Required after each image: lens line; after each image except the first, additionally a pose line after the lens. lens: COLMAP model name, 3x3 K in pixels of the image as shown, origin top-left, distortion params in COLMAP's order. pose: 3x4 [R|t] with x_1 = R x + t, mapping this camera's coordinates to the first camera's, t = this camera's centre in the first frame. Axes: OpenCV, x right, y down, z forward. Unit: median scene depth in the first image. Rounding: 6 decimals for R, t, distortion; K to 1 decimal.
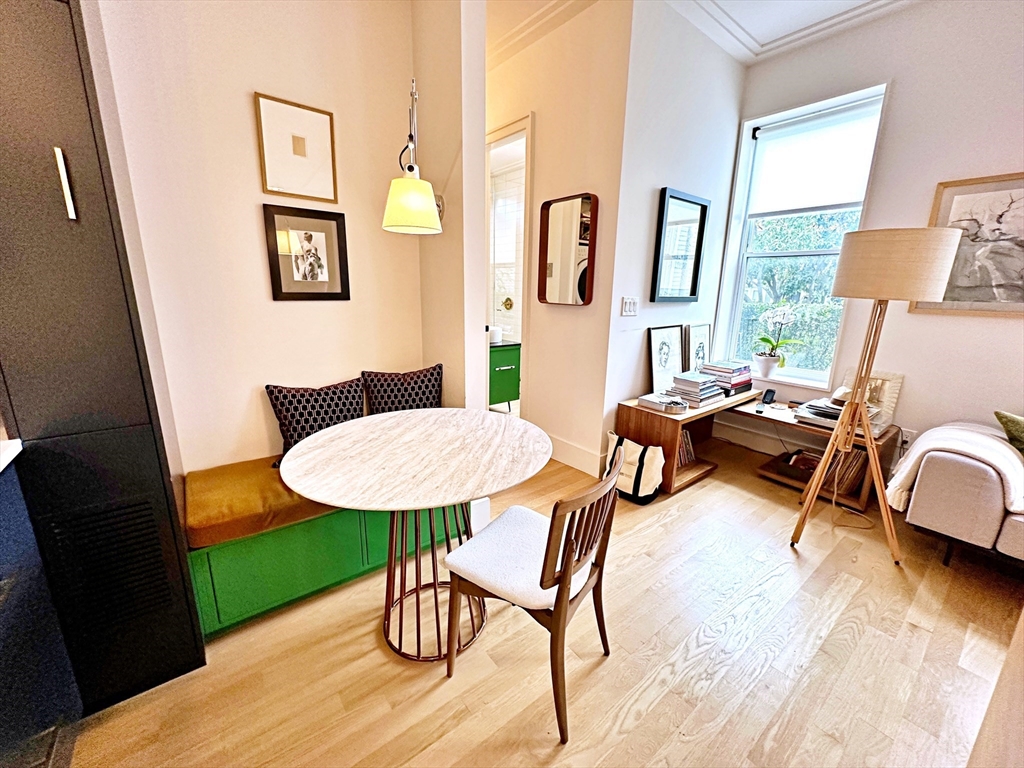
lens RADIAL K [[410.6, 0, 513.2], [0, 410.6, 383.8], [0, 0, 1]] dist [-0.002312, 0.000828]
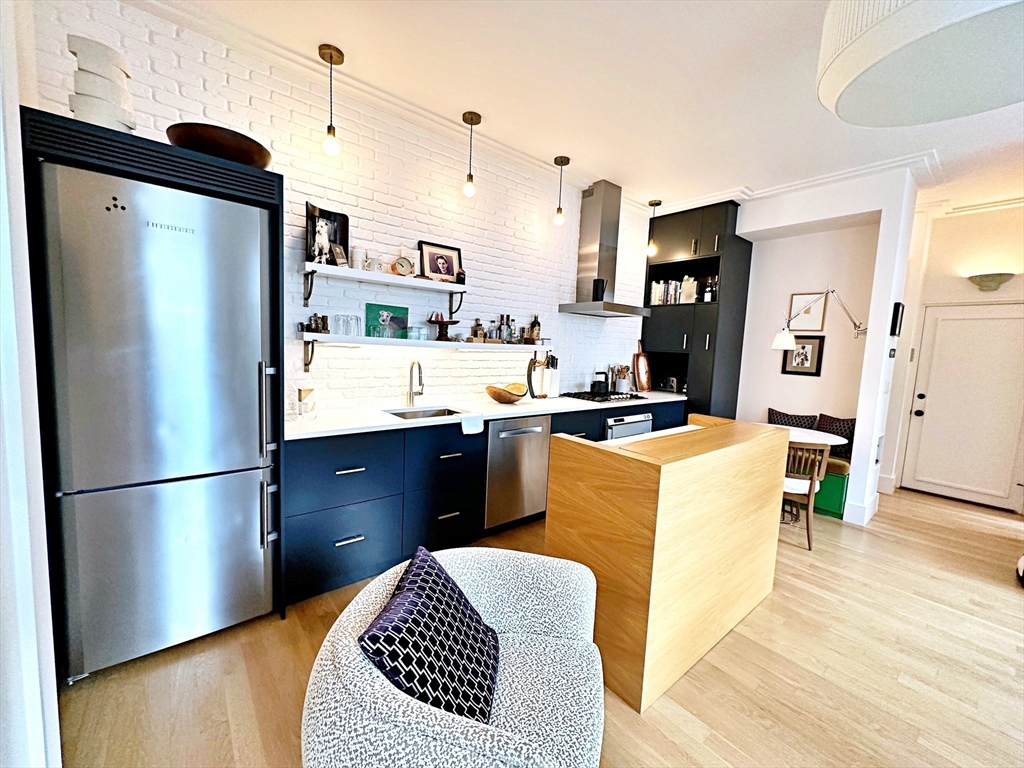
lens RADIAL K [[410.6, 0, 511.7], [0, 410.6, 383.5], [0, 0, 1]] dist [-0.002312, 0.000828]
pose [[0.025673, 0.079626, -0.996494, 1.578047], [-0.273579, 0.959327, 0.069608, 0.102293], [0.961507, 0.270833, 0.046413, -0.534799]]
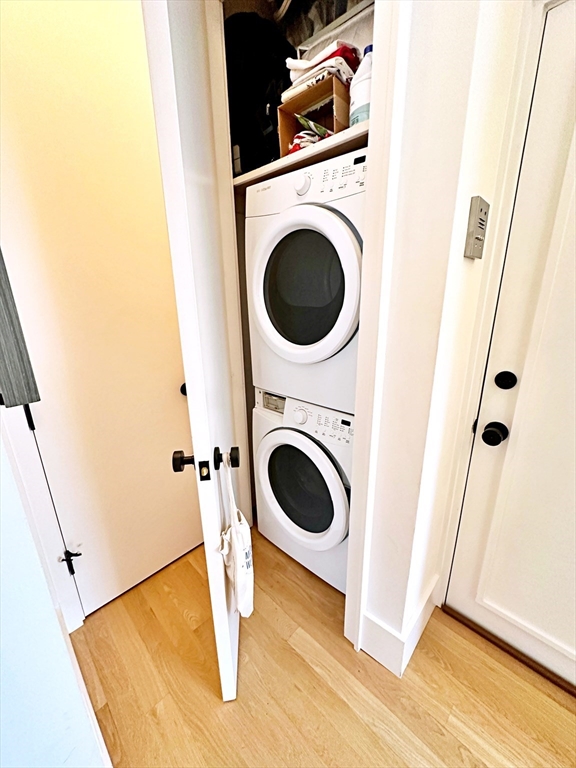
lens RADIAL K [[308.0, 0, 286.0], [0, 308.0, 385.0], [0, 0, 1]] dist [-0.002312, 0.000828]
pose [[0.135109, 0.259100, -0.956354, -0.138951], [-0.207212, 0.951250, 0.228444, -0.318192], [0.968921, 0.167303, 0.182212, 1.283792]]
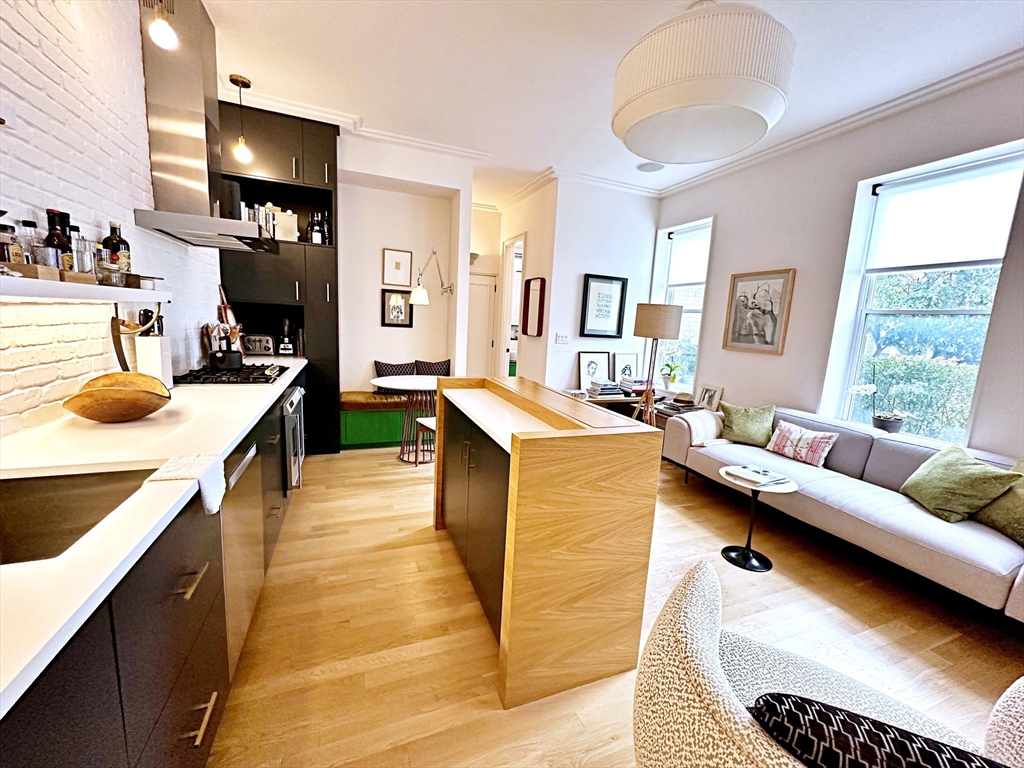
lens RADIAL K [[410.6, 0, 512.9], [0, 410.6, 384.2], [0, 0, 1]] dist [-0.002312, 0.000828]
pose [[0.957455, 0.077154, -0.278077, 0.795298], [-0.101843, 0.991936, -0.075444, 0.222551], [0.270013, 0.100554, 0.957592, -0.999636]]
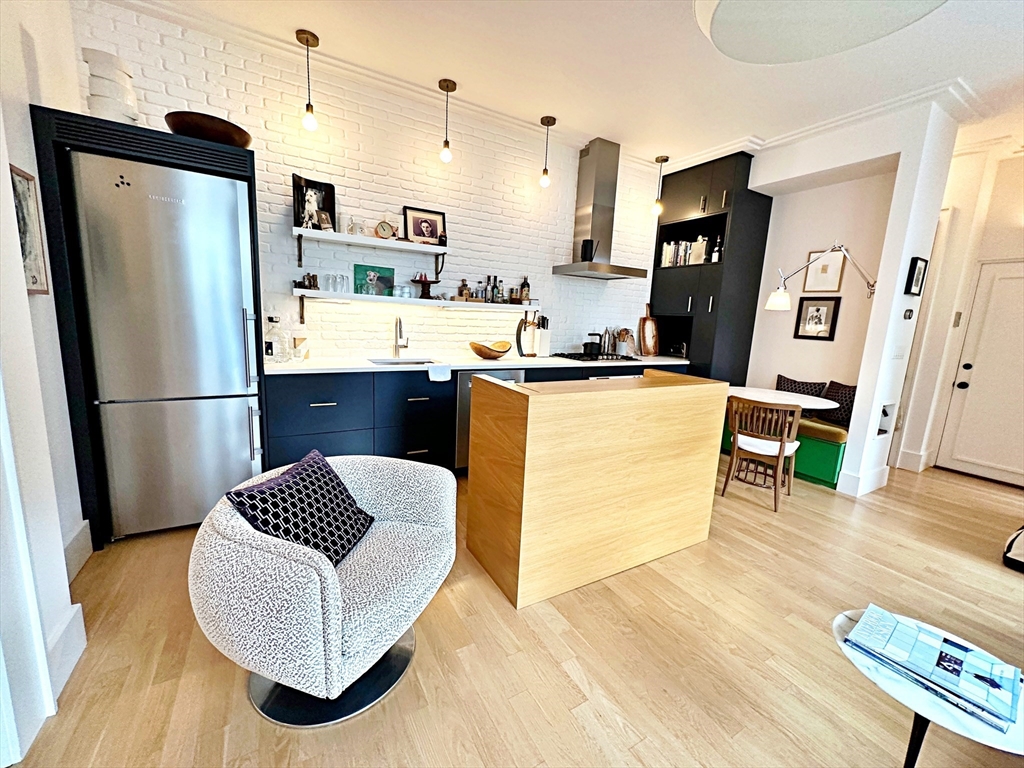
lens RADIAL K [[410.6, 0, 511.7], [0, 410.6, 383.8], [0, 0, 1]] dist [-0.002312, 0.000828]
pose [[-0.137672, 0.140955, -0.980397, 1.682540], [-0.278925, 0.944247, 0.174925, 0.062483], [0.950393, 0.297539, -0.090680, -0.165294]]
